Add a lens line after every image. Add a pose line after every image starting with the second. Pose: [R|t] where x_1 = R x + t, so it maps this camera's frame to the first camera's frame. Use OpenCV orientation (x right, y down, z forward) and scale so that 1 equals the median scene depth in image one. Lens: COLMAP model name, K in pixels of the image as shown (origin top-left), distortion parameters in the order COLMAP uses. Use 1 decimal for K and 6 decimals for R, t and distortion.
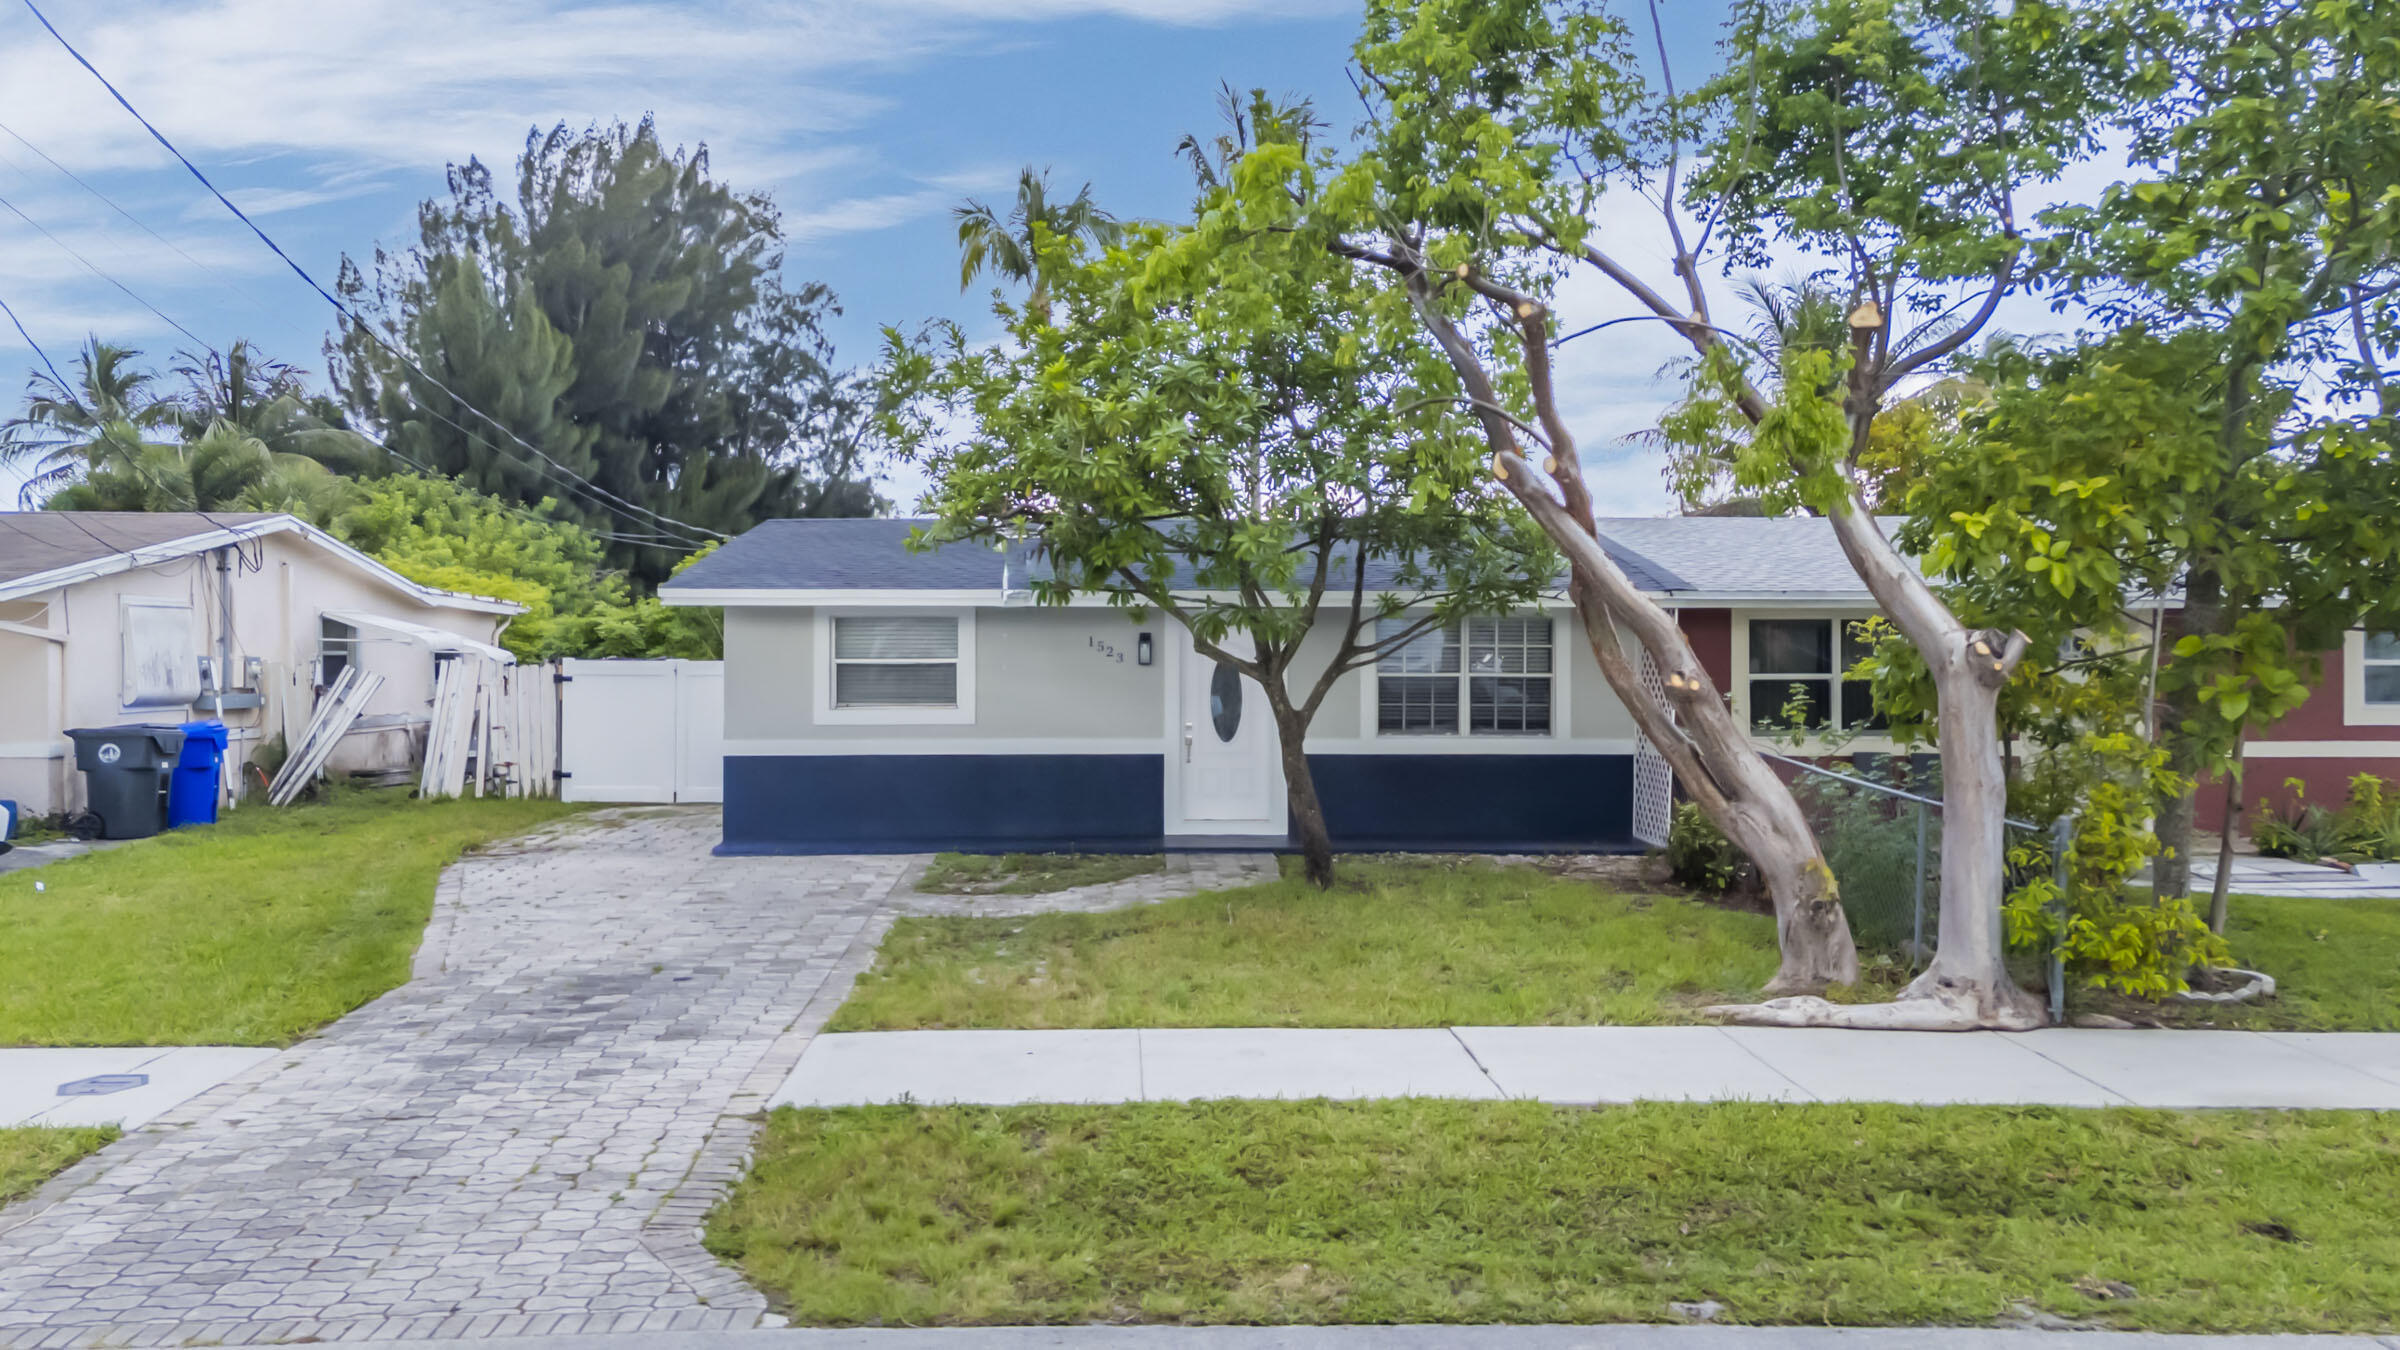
lens RADIAL K [[1811.0, 0, 1166.8], [0, 1811.0, 740.9], [0, 0, 1]] dist [0.008932, 0.051859]
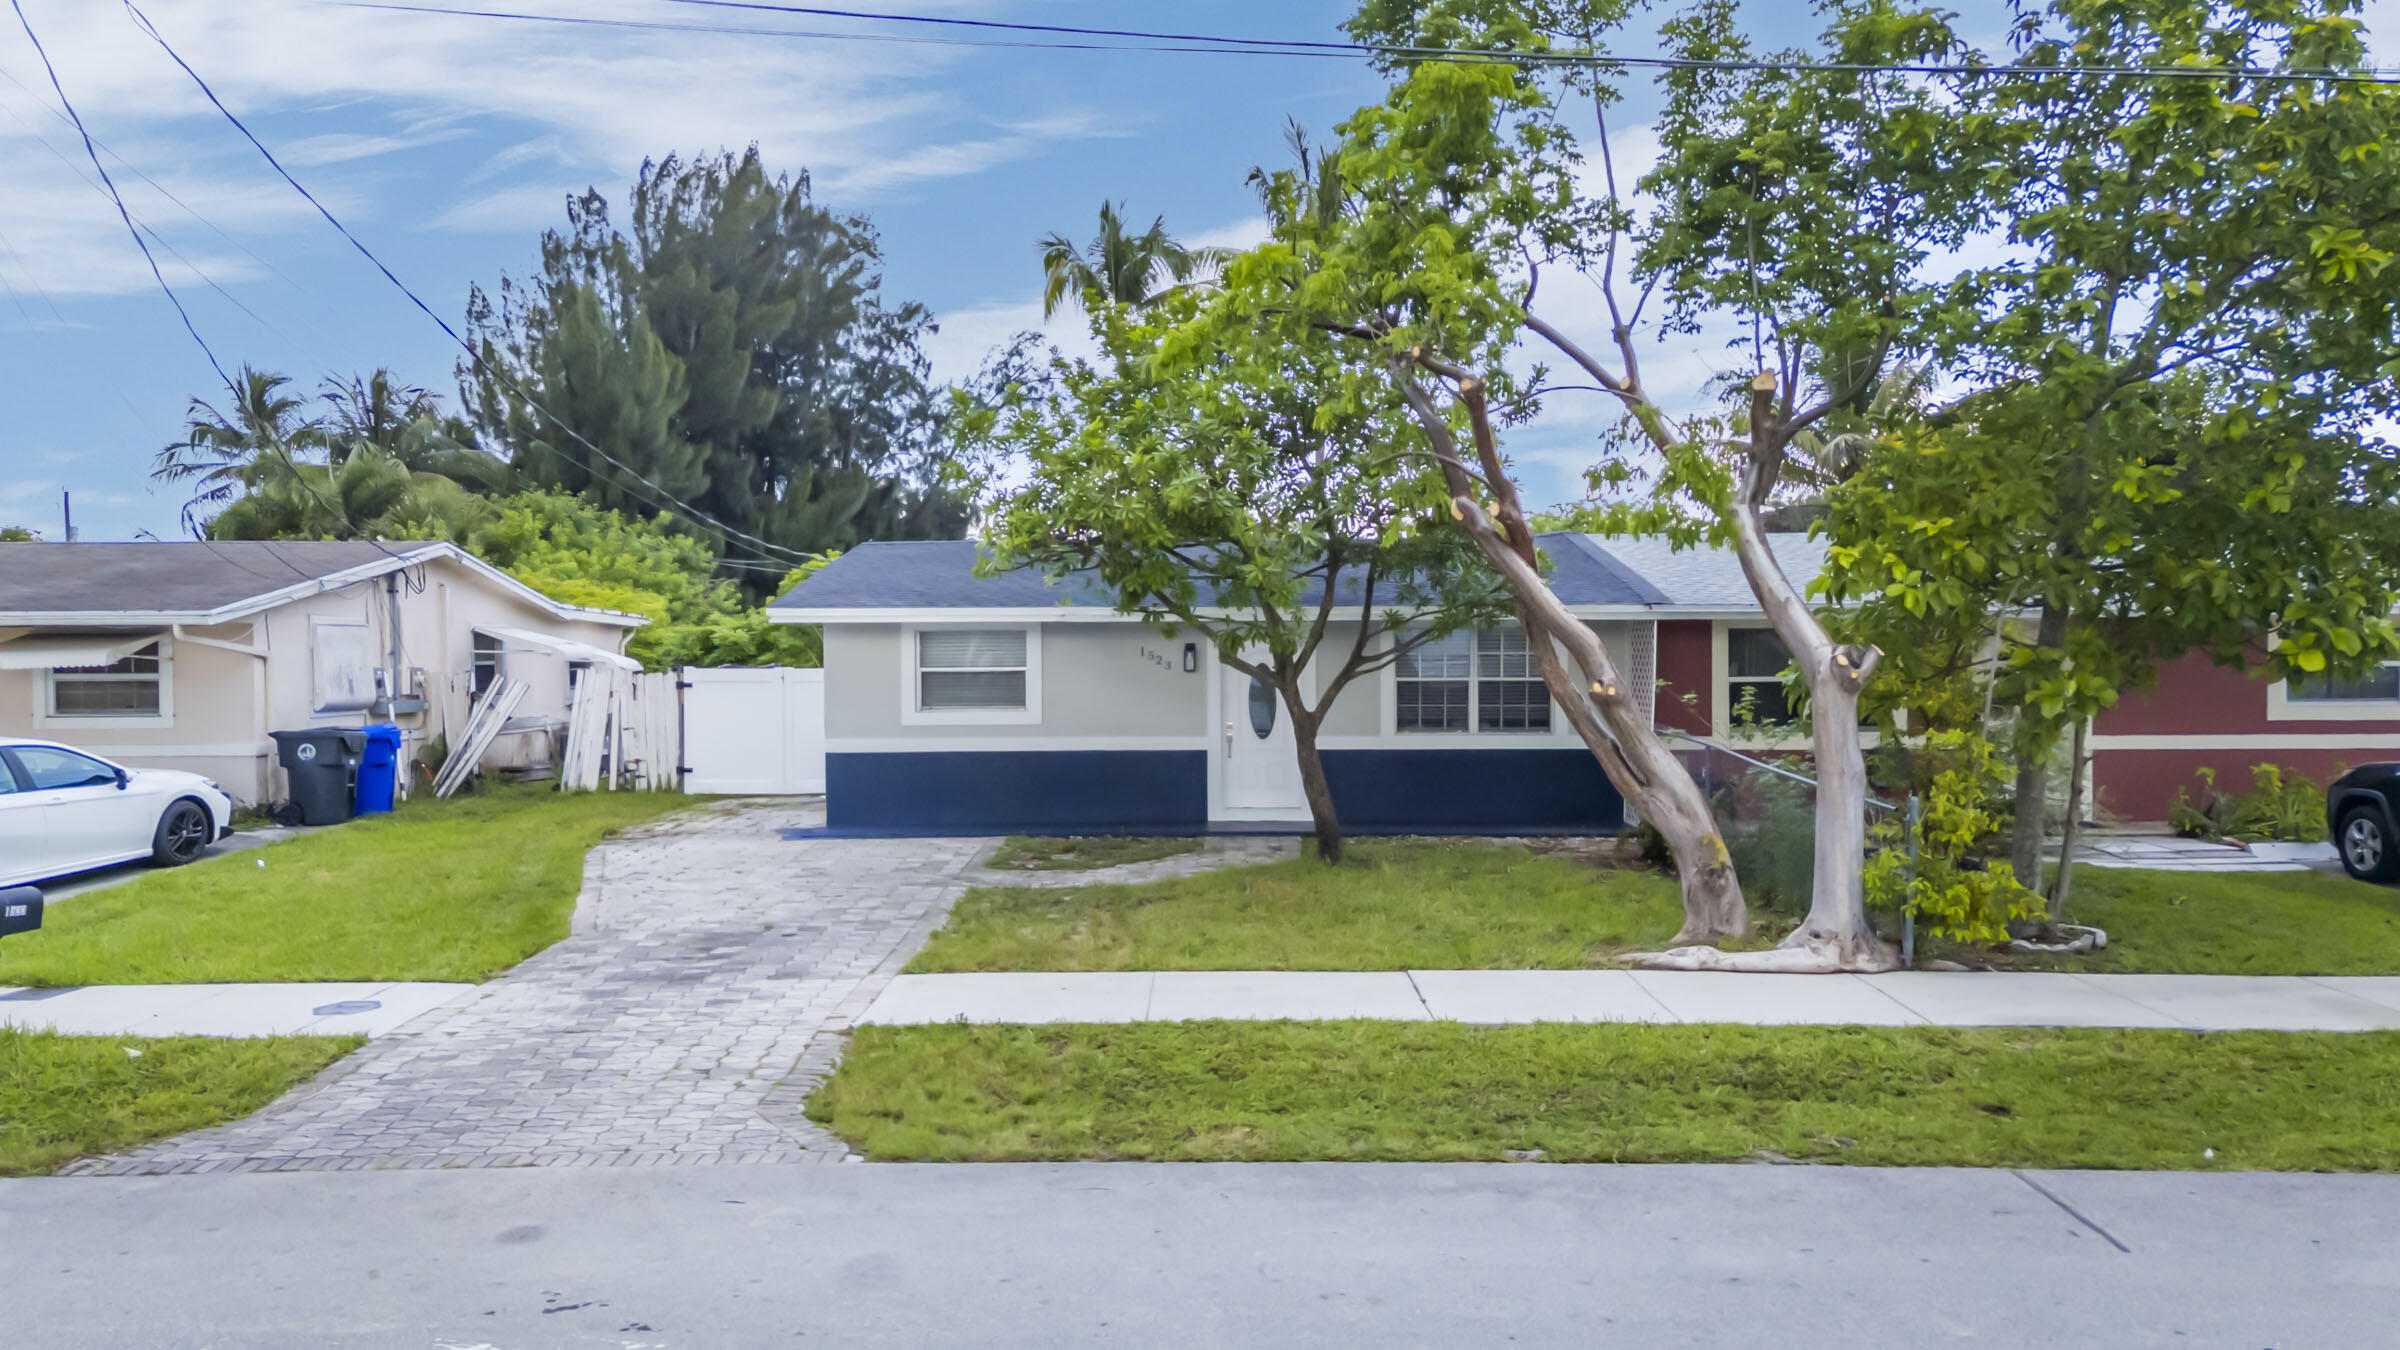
lens RADIAL K [[1768.9, 0, 1198.2], [0, 1768.9, 801.8], [0, 0, 1]] dist [0.005892, 0.001591]
pose [[0.999347, -0.002270, -0.036072, 0.044874], [0.003562, 0.999353, 0.035781, -0.000044], [0.035968, -0.035886, 0.998708, -0.154410]]
